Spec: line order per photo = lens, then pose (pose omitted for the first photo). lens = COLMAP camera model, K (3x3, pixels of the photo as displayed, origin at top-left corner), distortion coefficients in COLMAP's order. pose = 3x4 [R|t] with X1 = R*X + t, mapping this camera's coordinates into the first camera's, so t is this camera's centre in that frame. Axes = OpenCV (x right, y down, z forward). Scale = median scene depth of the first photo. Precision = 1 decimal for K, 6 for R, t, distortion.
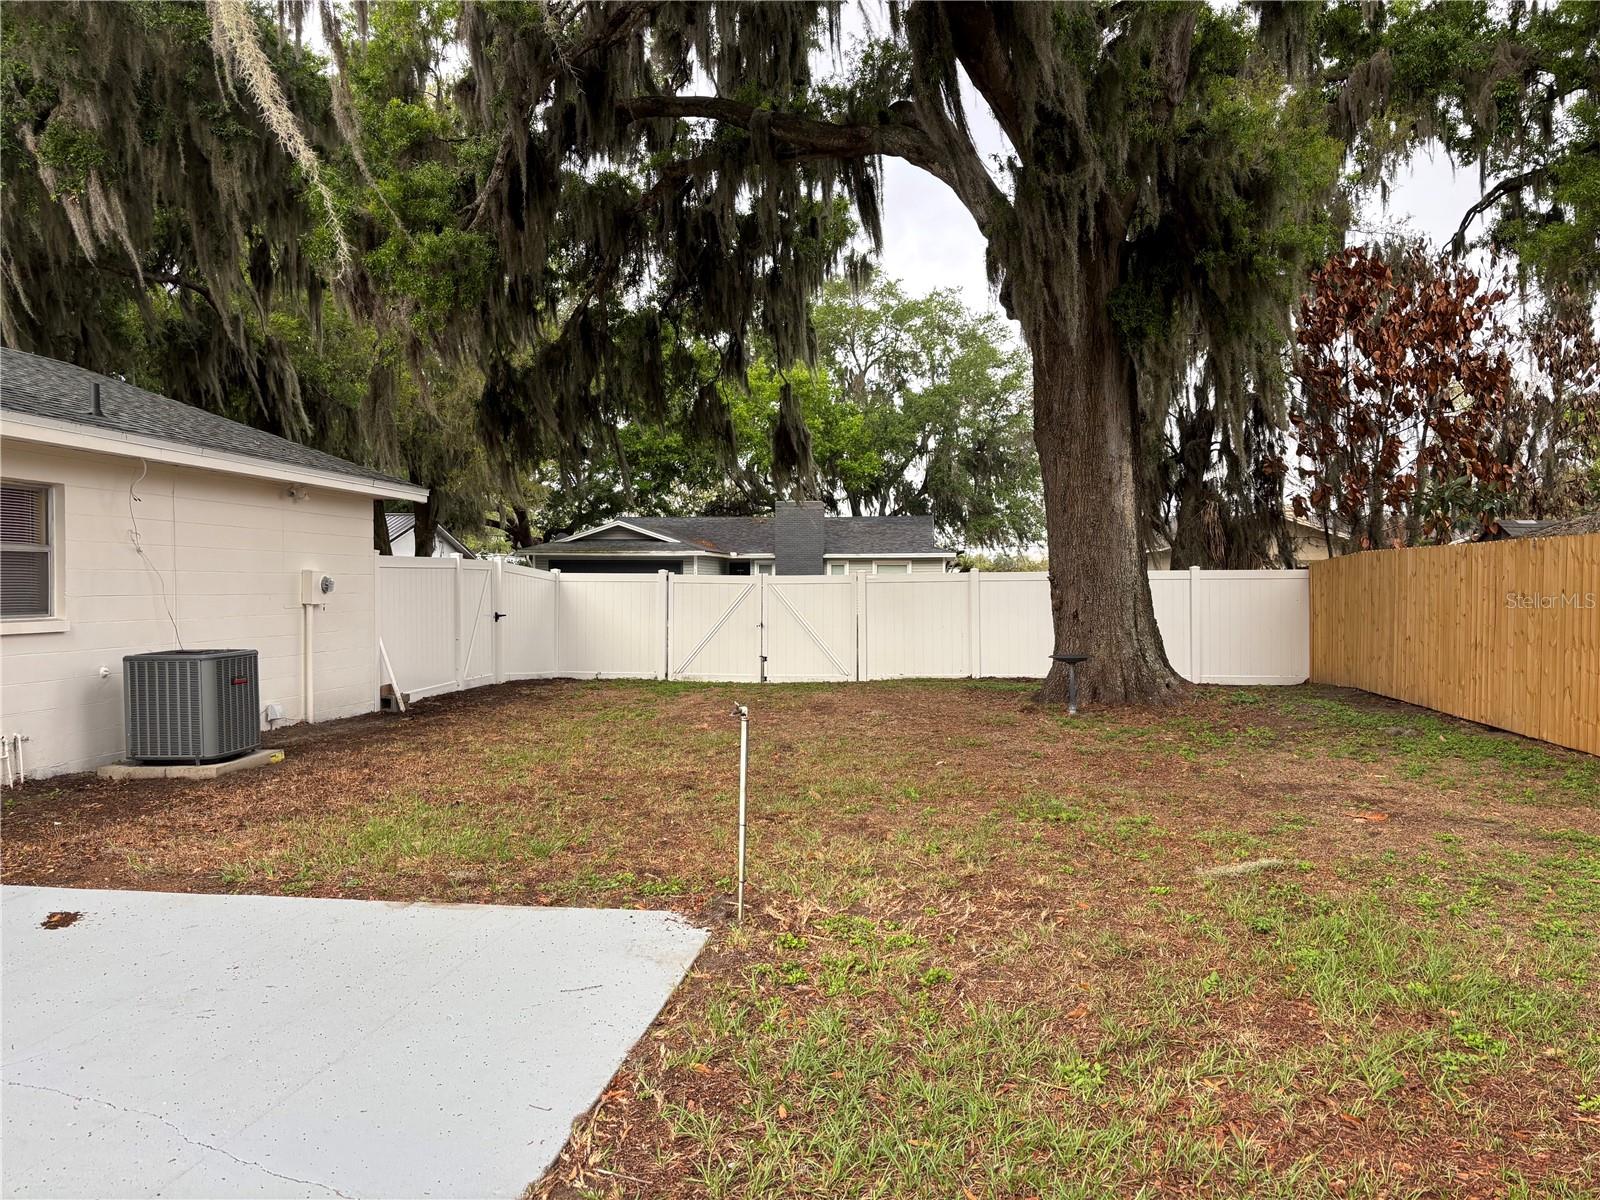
lens RADIAL K [[1200.1, 0, 810.0], [0, 1200.1, 606.5], [0, 0, 1]] dist [0.054710, -0.071998]
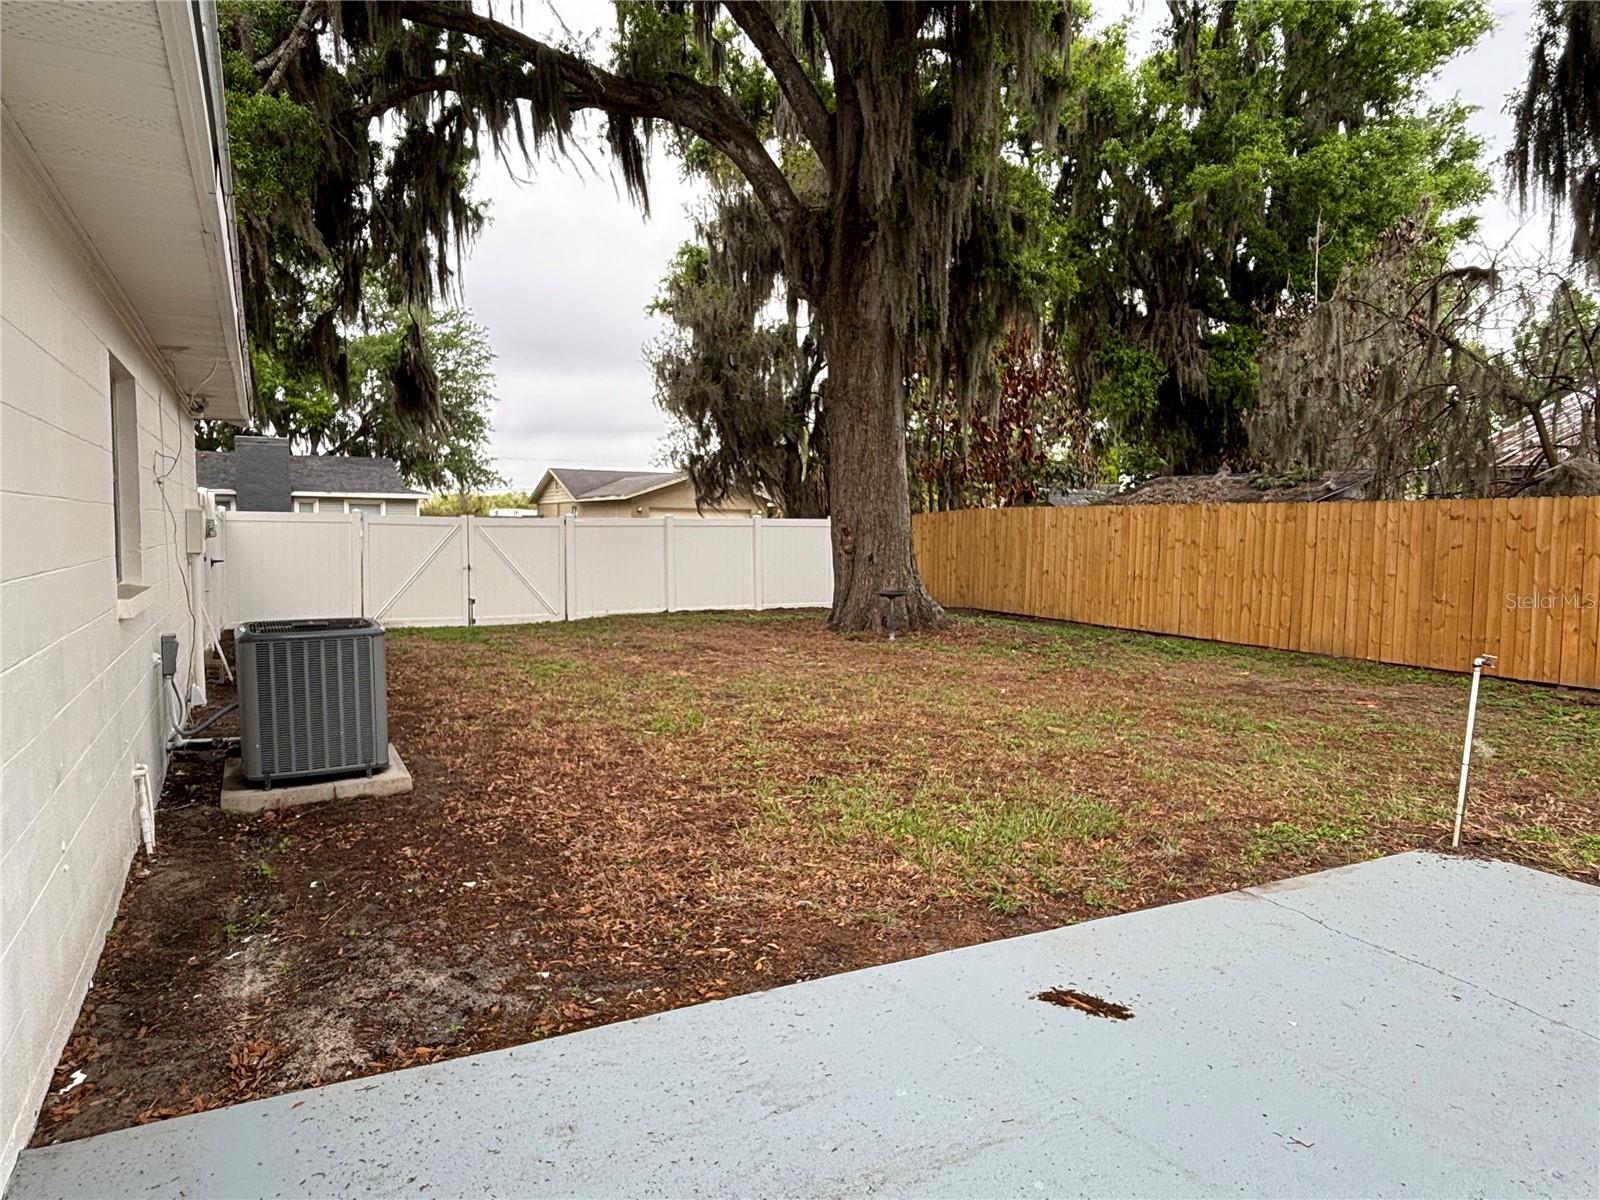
lens RADIAL K [[993.0, 0, 807.5], [0, 993.0, 605.8], [0, 0, 1]] dist [0.005684, 0.002518]
pose [[0.816616, -0.037810, 0.575942, -0.328088], [0.000365, 0.997886, 0.064992, -0.007818], [-0.577182, -0.052864, 0.814903, 0.183590]]
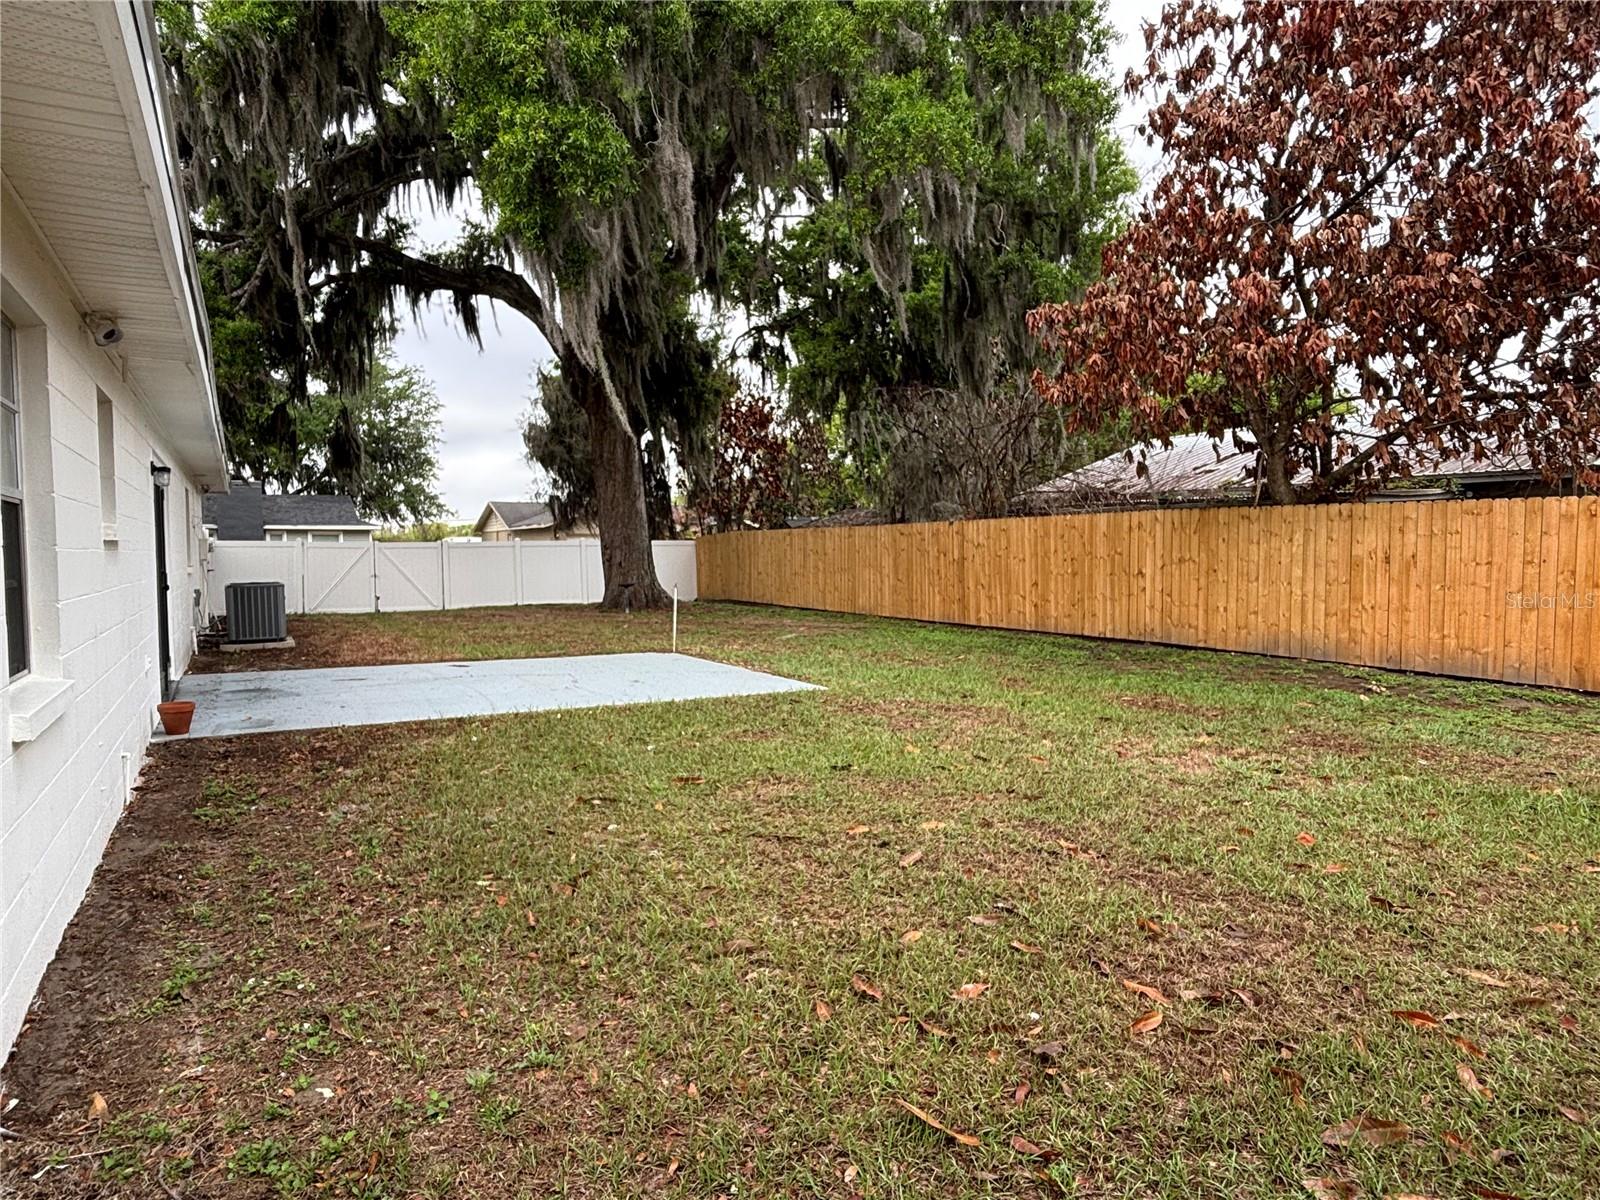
lens RADIAL K [[993.0, 0, 804.3], [0, 993.0, 606.4], [0, 0, 1]] dist [0.005684, 0.002518]
pose [[0.808346, -0.036330, 0.587586, -0.388707], [0.015118, 0.999046, 0.040972, 0.012942], [-0.588513, -0.024236, 0.808124, -0.381333]]
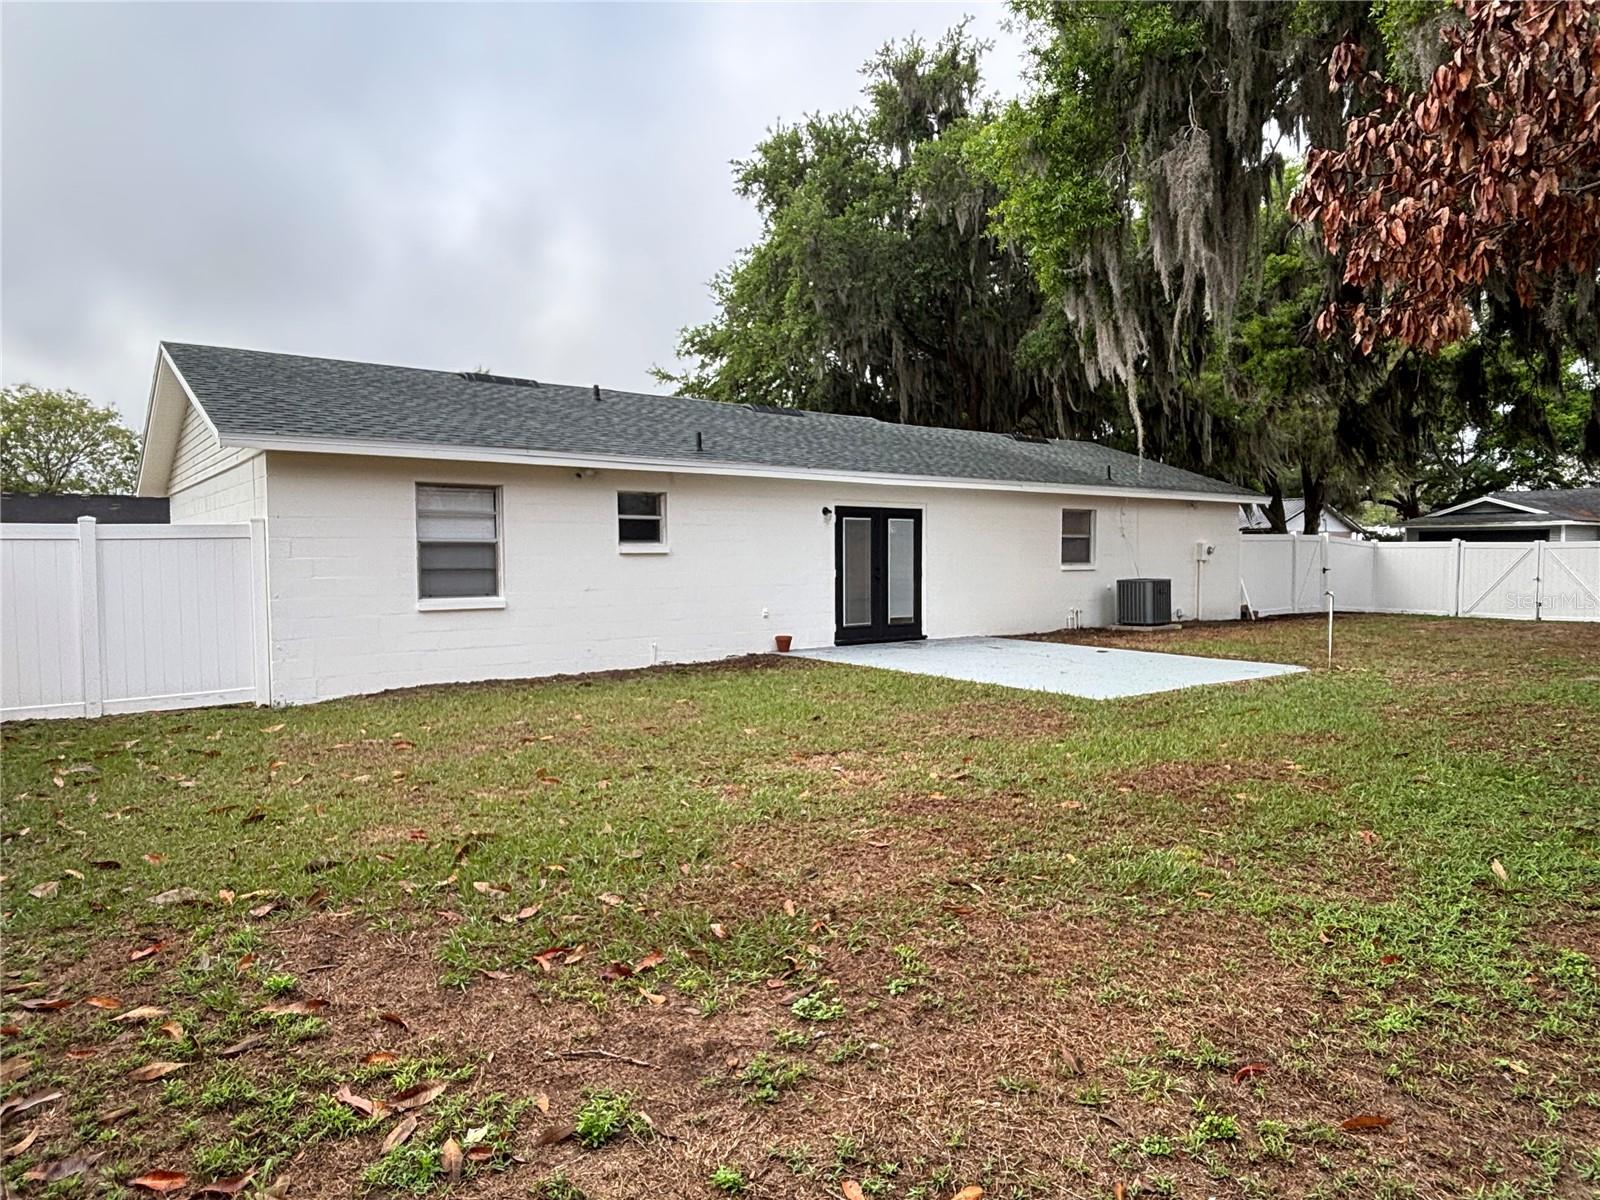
lens RADIAL K [[993.0, 0, 806.7], [0, 993.0, 608.7], [0, 0, 1]] dist [0.005684, 0.002518]
pose [[0.692478, 0.034889, -0.720595, 0.225596], [-0.008758, 0.999163, 0.039960, 0.013097], [0.721386, -0.021360, 0.692204, -0.425239]]
